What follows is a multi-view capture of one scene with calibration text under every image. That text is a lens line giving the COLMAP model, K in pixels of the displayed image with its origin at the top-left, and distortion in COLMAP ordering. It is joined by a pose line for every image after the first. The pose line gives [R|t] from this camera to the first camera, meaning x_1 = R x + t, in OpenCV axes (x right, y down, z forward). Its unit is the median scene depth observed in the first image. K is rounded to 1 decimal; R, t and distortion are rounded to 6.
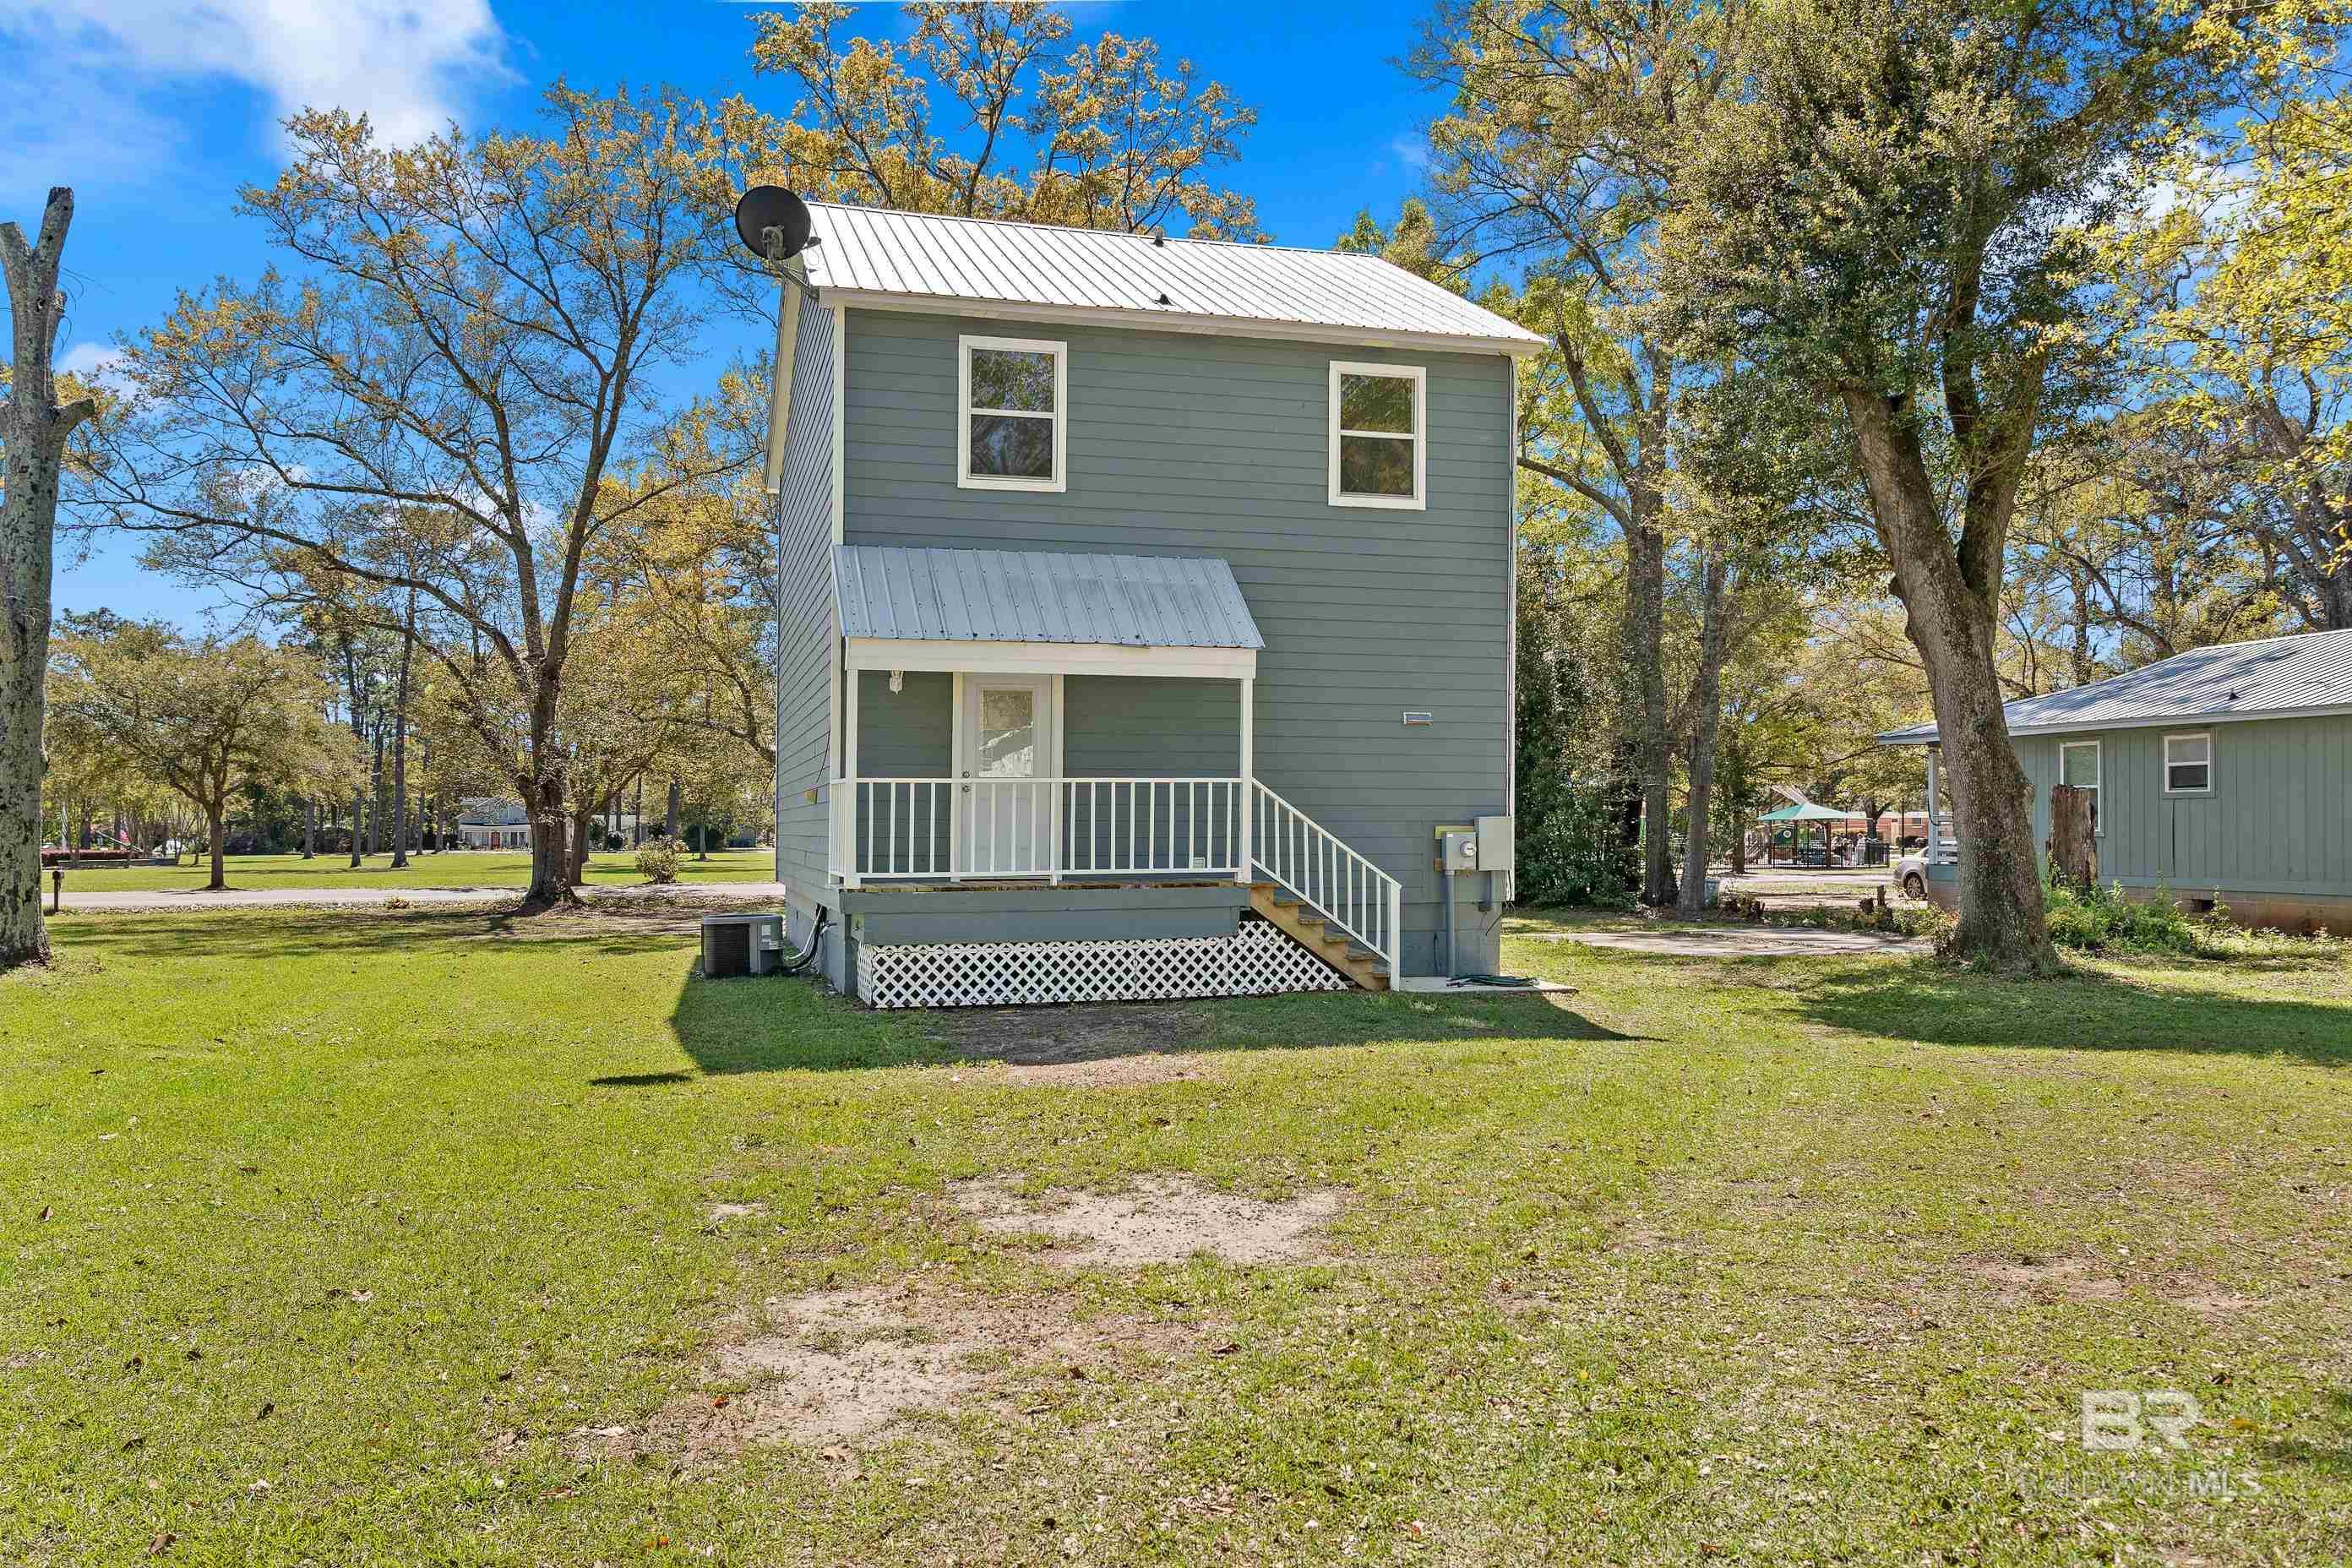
lens RADIAL K [[1797.5, 0, 1158.5], [0, 1797.5, 784.8], [0, 0, 1]] dist [-0.002247, 0.011045]
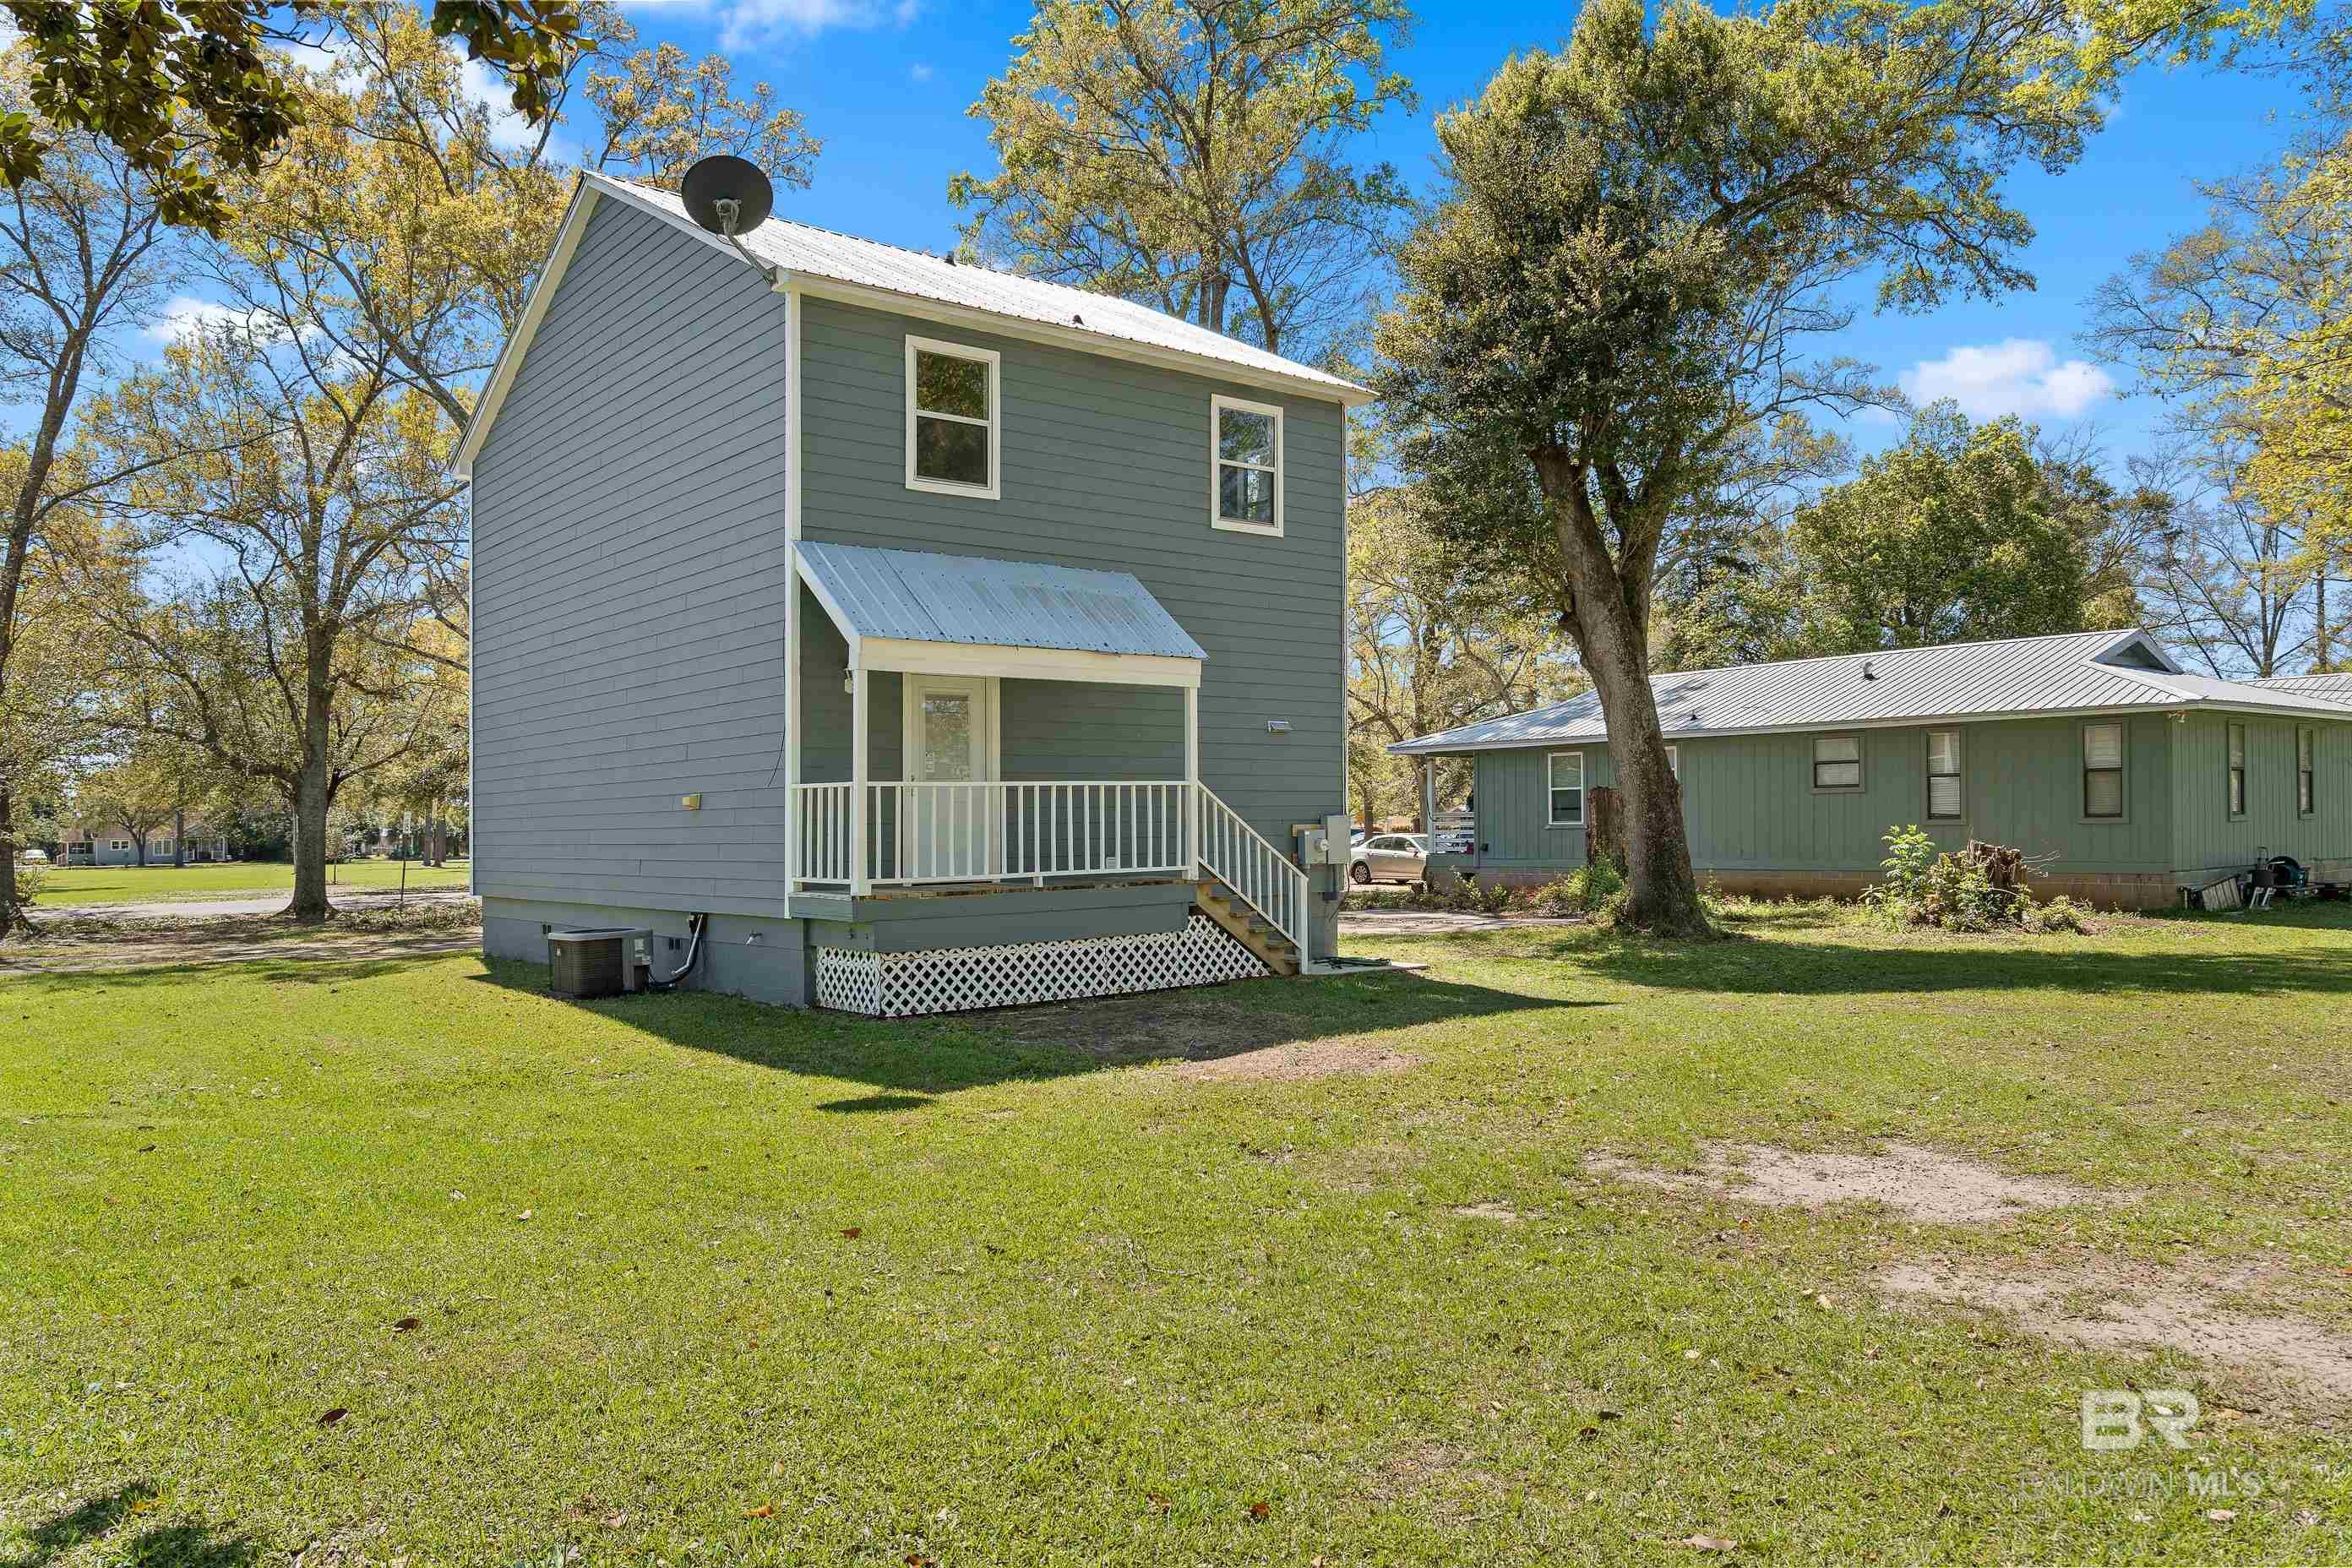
lens RADIAL K [[1657.6, 0, 1200.0], [0, 1657.6, 787.9], [0, 0, 1]] dist [0.007791, 0.000992]
pose [[0.916659, -0.003909, 0.399652, -0.332788], [0.003982, 0.999992, 0.000649, -0.000326], [-0.399651, 0.000996, 0.916667, 0.097900]]
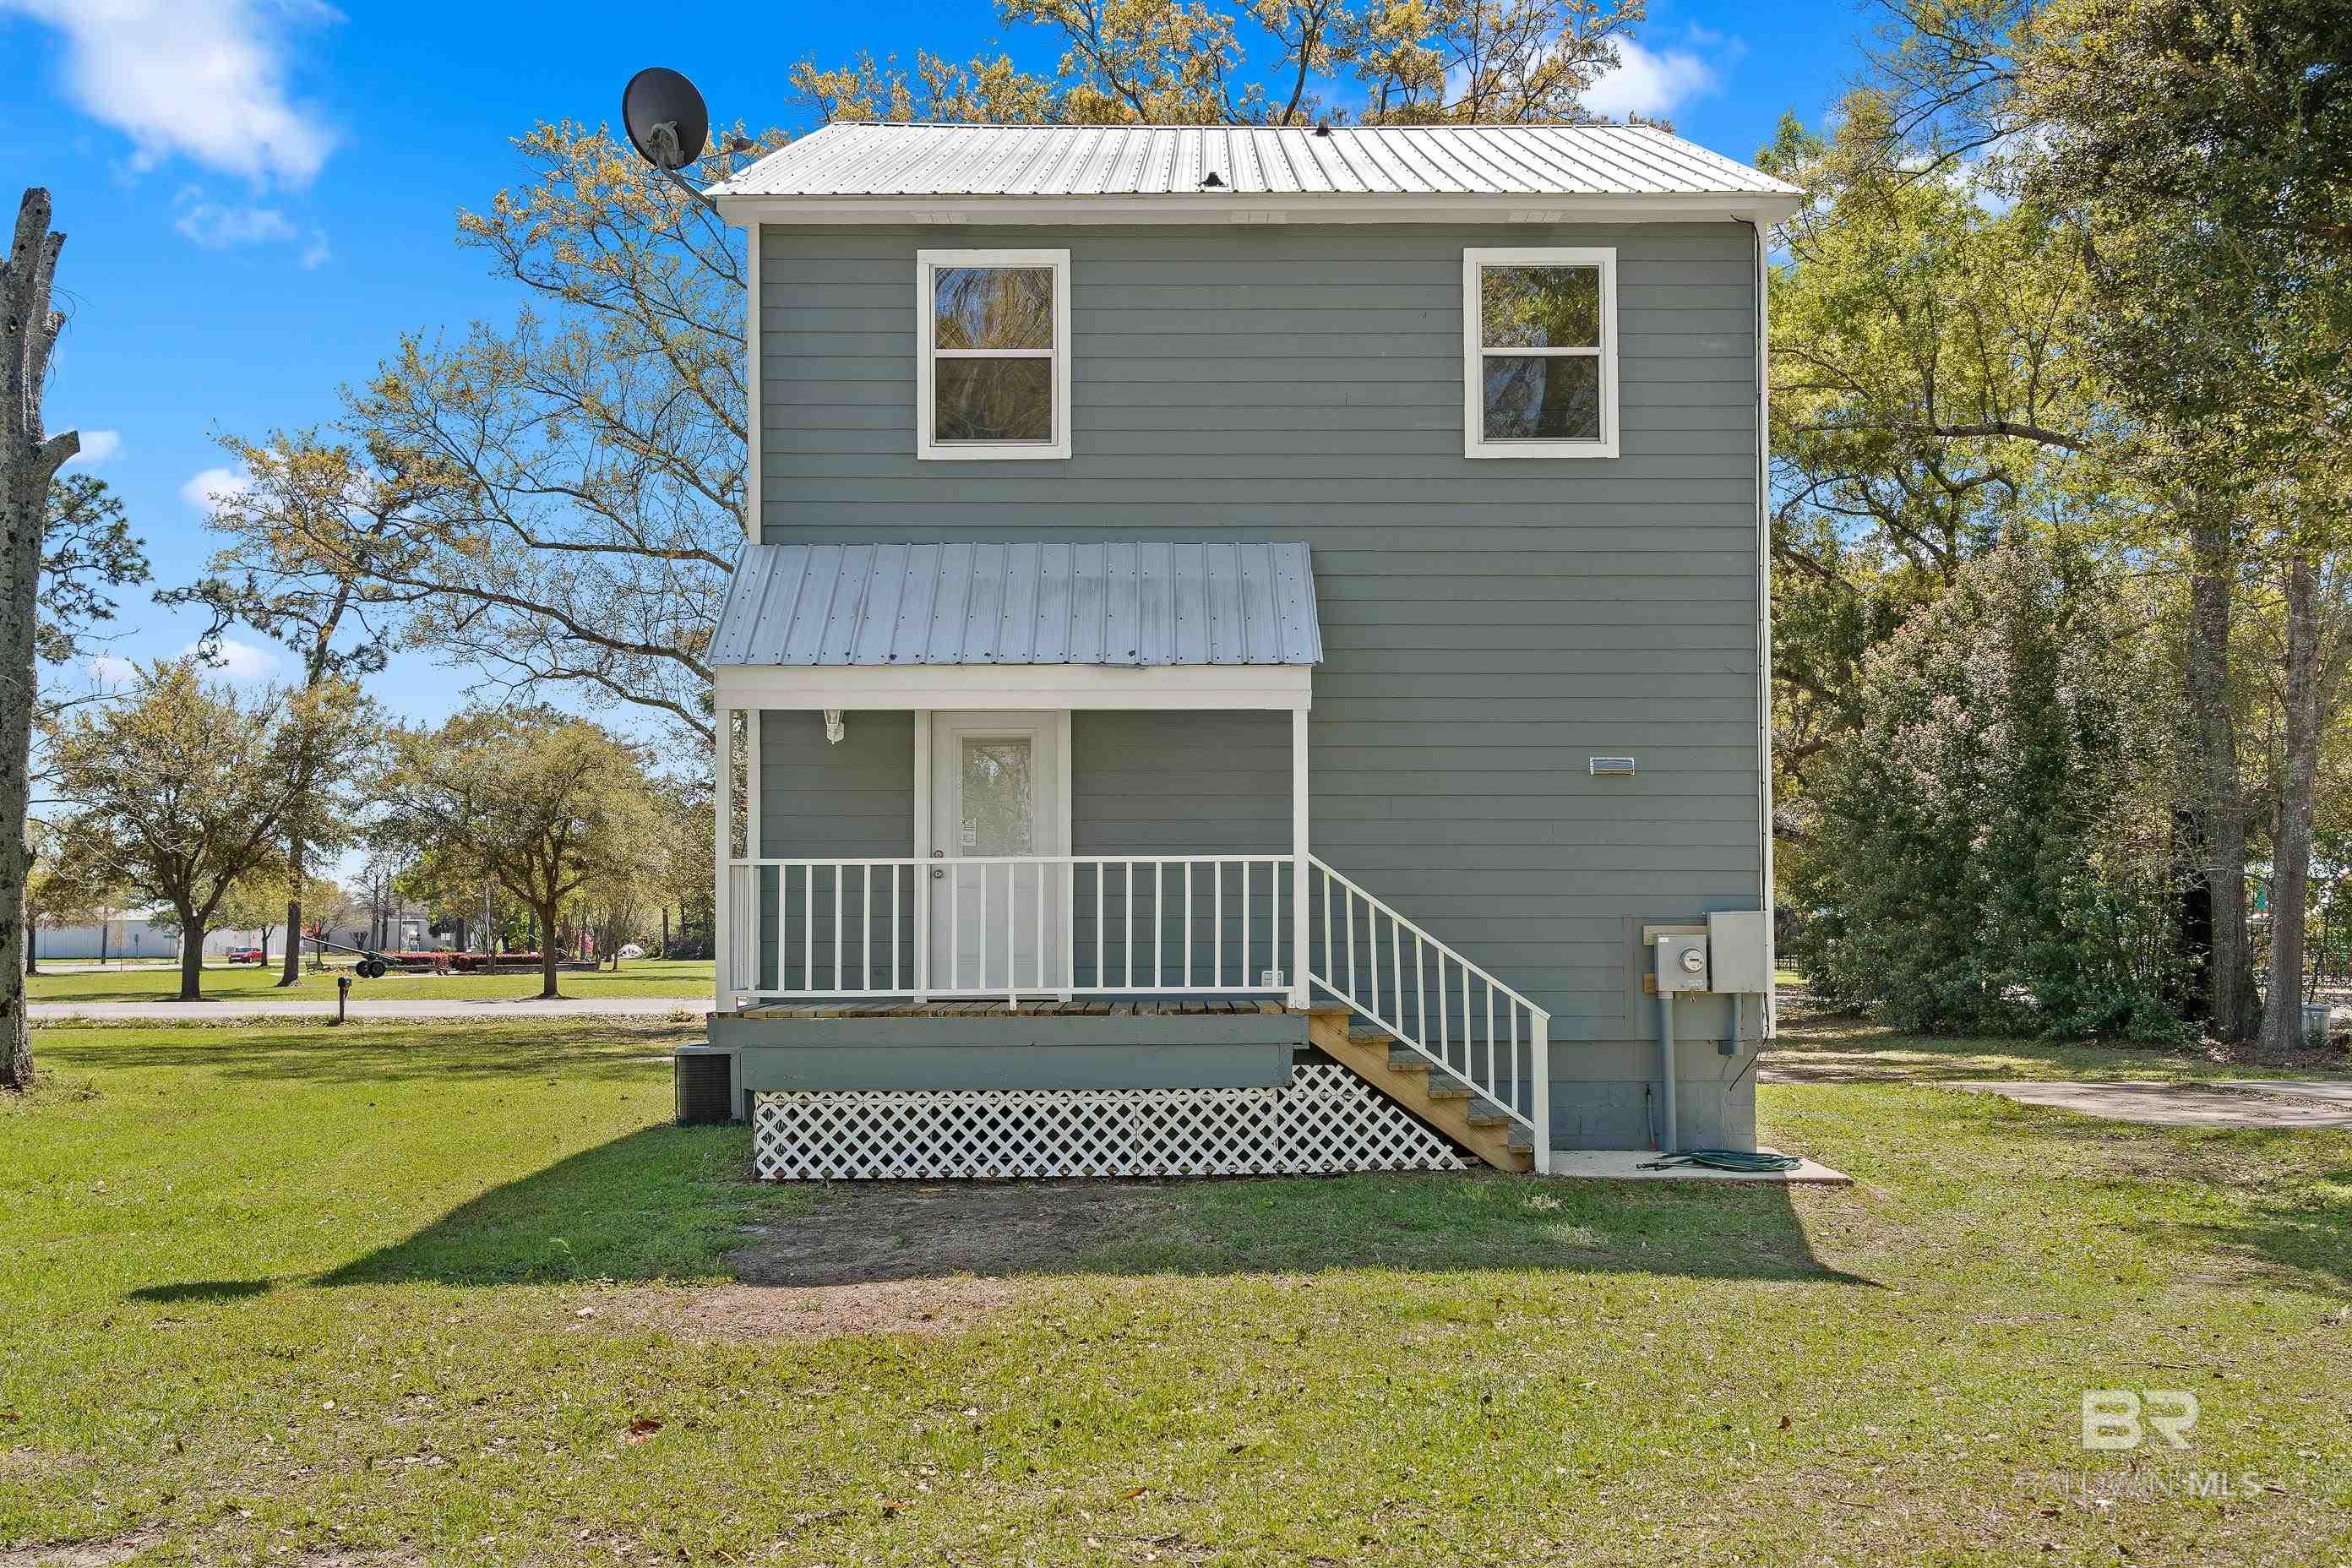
lens RADIAL K [[2086.3, 0, 1115.9], [0, 2086.3, 813.0], [0, 0, 1]] dist [0.027579, -0.023094]
pose [[0.963574, -0.015039, -0.267017, 0.189032], [0.006310, 0.999418, -0.033516, 0.006496], [0.267366, 0.030610, 0.963109, 0.212914]]
